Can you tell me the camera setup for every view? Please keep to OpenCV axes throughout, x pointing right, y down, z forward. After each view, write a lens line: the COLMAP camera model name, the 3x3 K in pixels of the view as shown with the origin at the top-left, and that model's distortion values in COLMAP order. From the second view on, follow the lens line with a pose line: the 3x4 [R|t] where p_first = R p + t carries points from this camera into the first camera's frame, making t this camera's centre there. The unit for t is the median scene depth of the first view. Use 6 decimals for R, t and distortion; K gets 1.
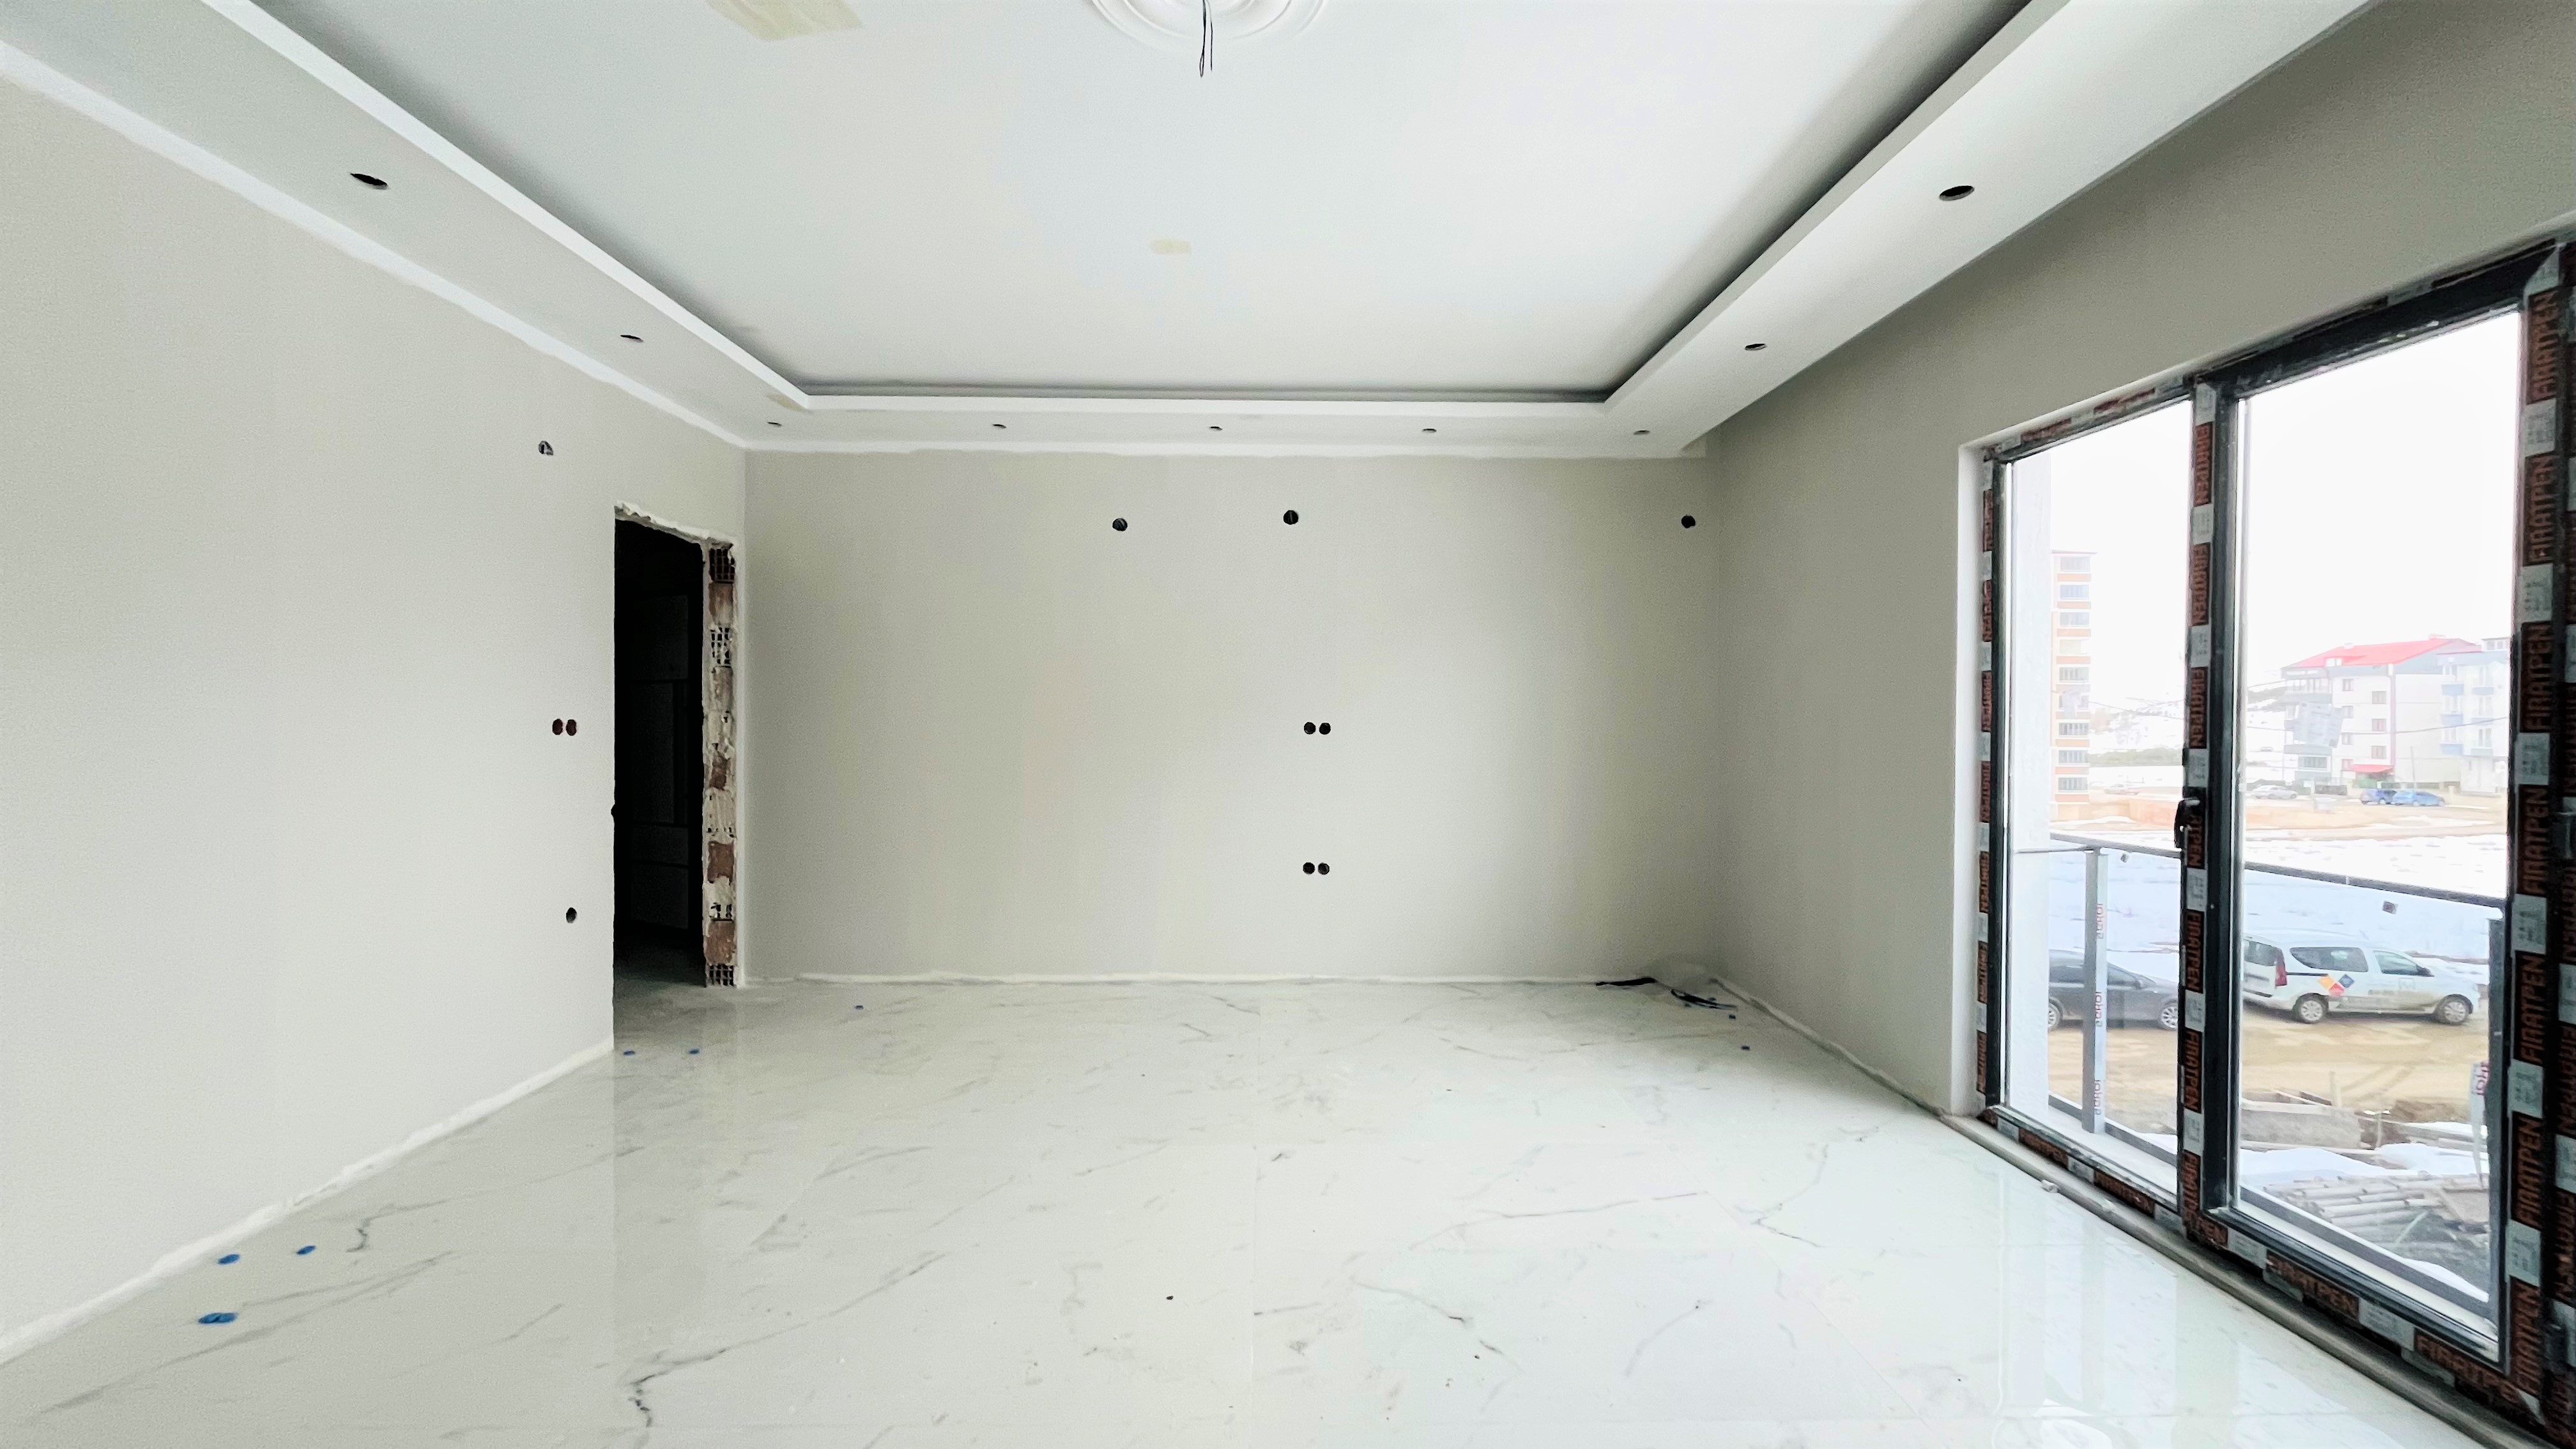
lens RADIAL K [[1034.0, 0, 1283.8], [0, 1034.0, 725.6], [0, 0, 1]] dist [-0.001234, -0.000220]
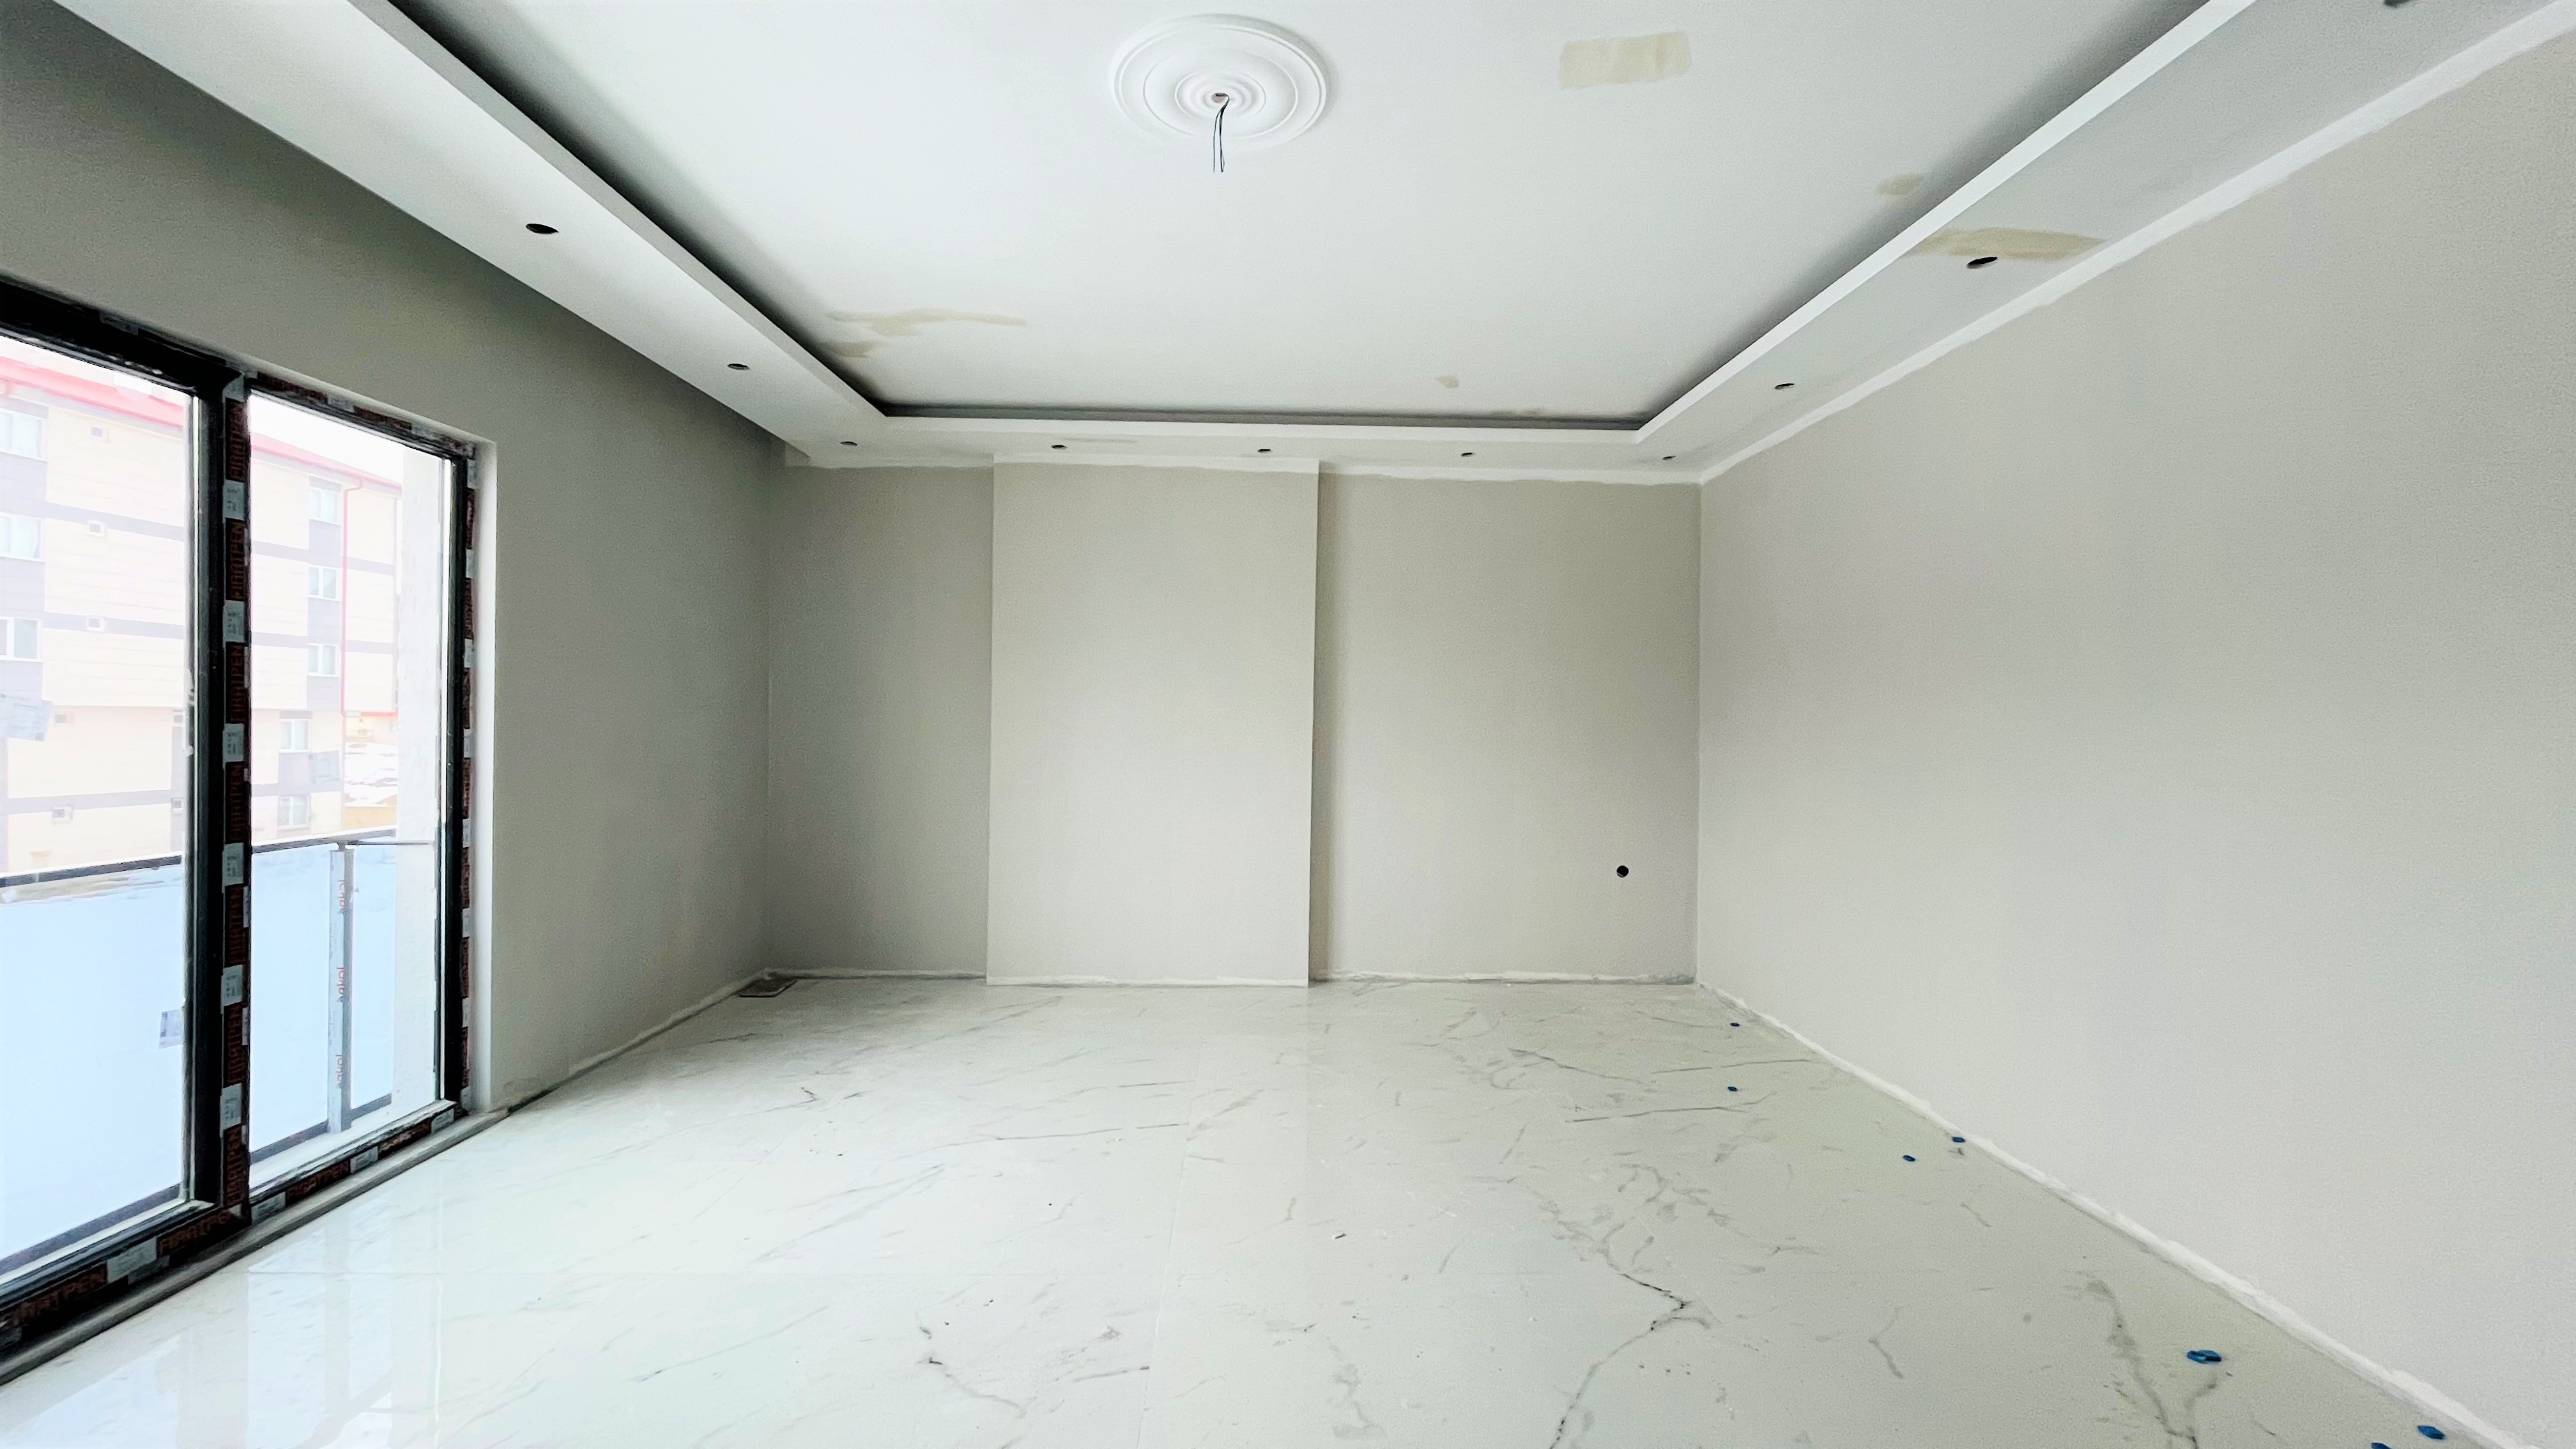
lens RADIAL K [[1034.0, 0, 1283.8], [0, 1034.0, 725.6], [0, 0, 1]] dist [-0.001234, -0.000220]
pose [[-0.999776, -0.016594, -0.013103, -0.135166], [-0.016733, 0.999804, 0.010575, -0.023900], [0.012925, 0.010792, -0.999858, 2.029324]]
